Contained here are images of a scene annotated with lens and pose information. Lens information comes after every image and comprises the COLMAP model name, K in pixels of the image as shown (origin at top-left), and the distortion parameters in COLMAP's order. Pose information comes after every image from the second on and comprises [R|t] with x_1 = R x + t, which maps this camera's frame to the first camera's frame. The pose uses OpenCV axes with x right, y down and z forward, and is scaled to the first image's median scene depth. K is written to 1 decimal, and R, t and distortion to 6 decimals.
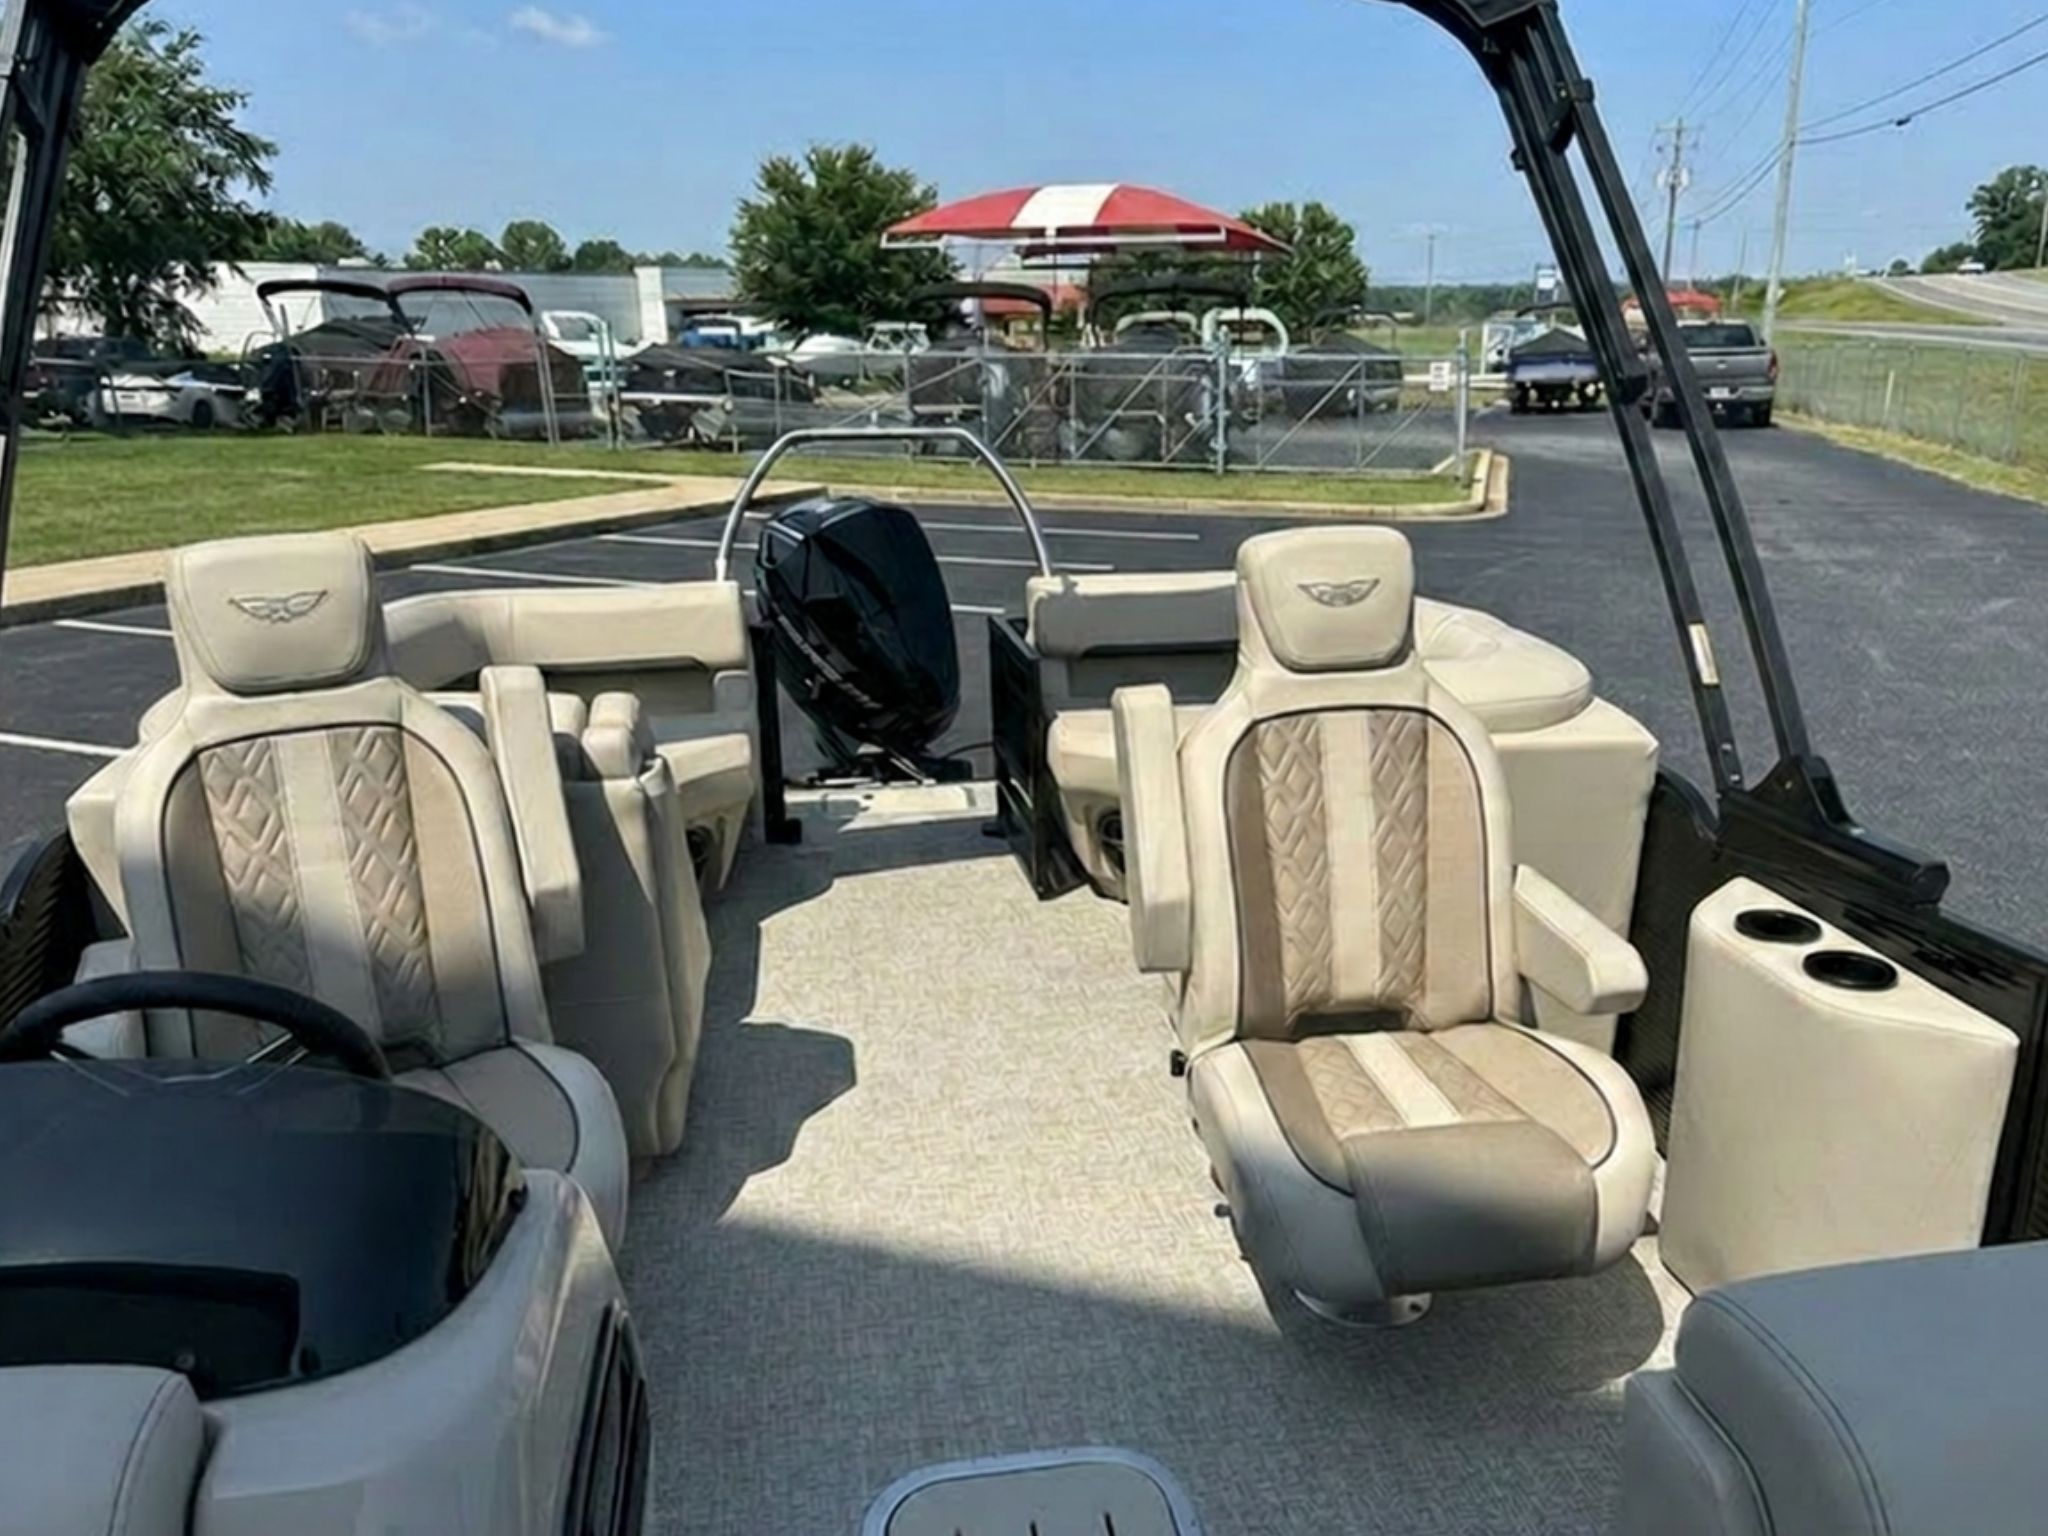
lens RADIAL K [[1515.1, 0, 1018.5], [0, 1515.1, 785.8], [0, 0, 1]] dist [0.051559, -0.063031]
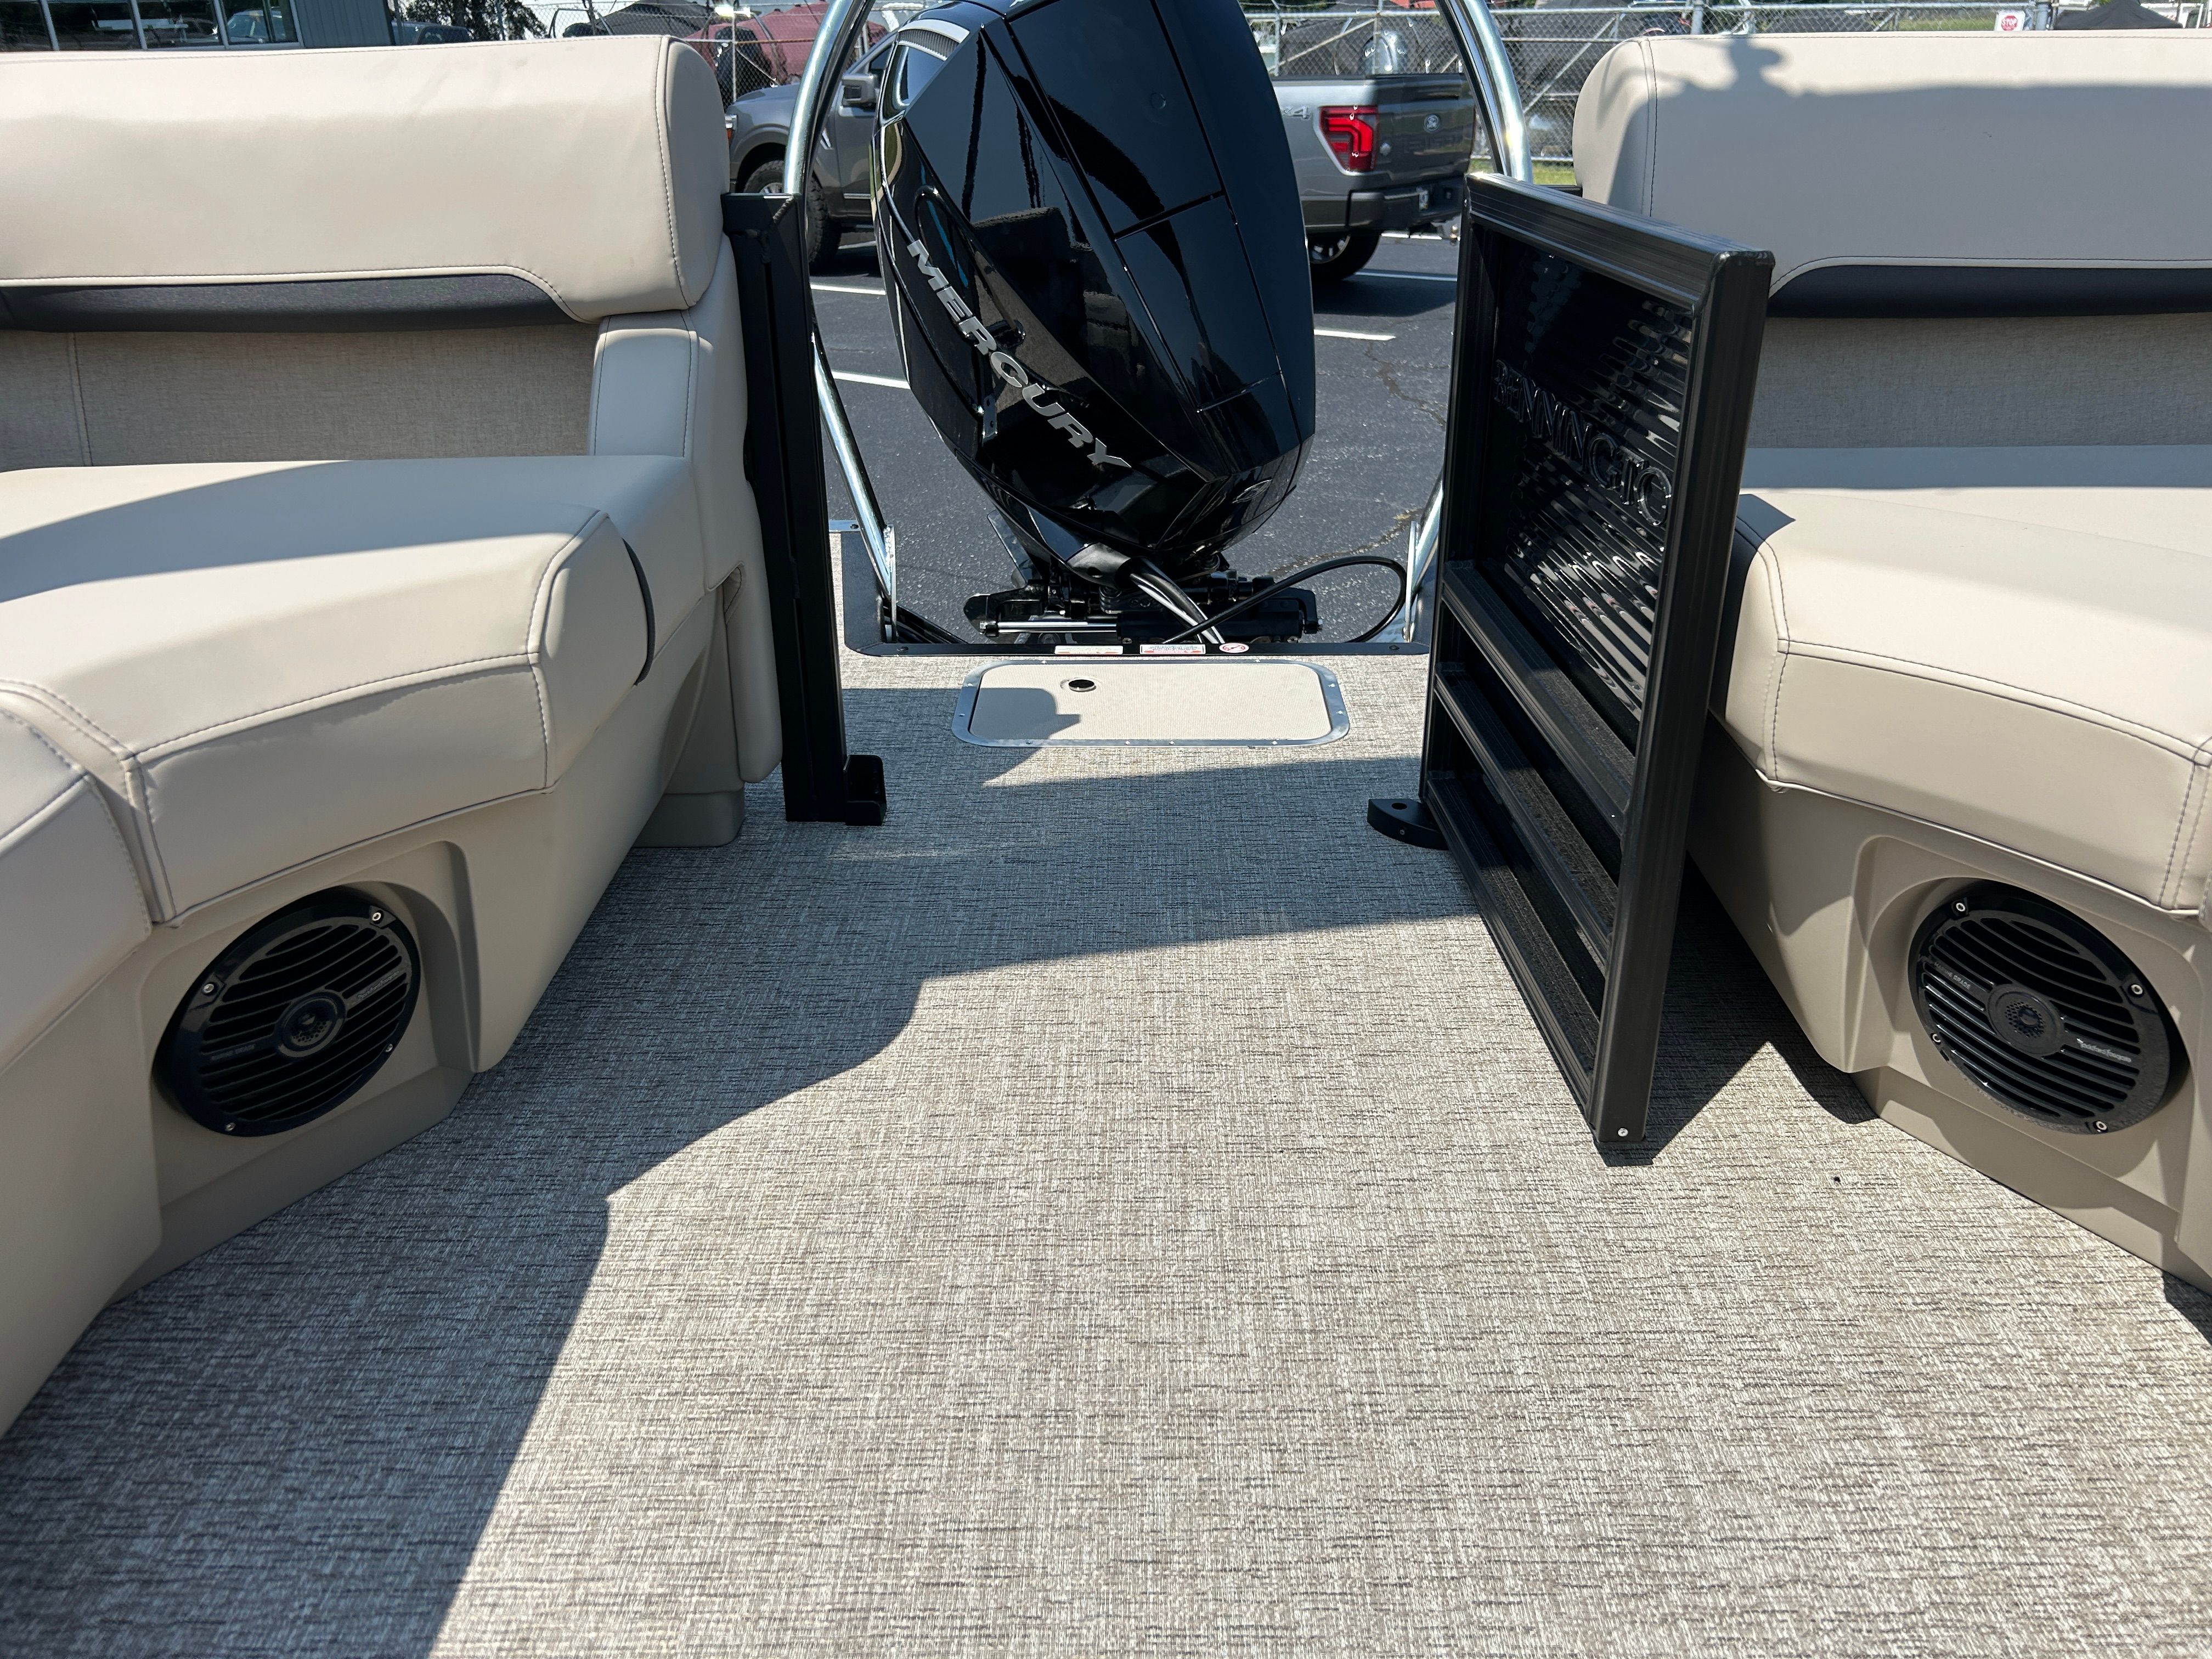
lens RADIAL K [[1636.5, 0, 1100.0], [0, 1636.5, 848.7], [0, 0, 1]] dist [0.051559, -0.063031]
pose [[0.993193, 0.072801, -0.090931, -0.049402], [-0.058347, 0.986569, 0.152571, -0.014267], [0.100817, -0.146227, 0.984100, 0.545920]]
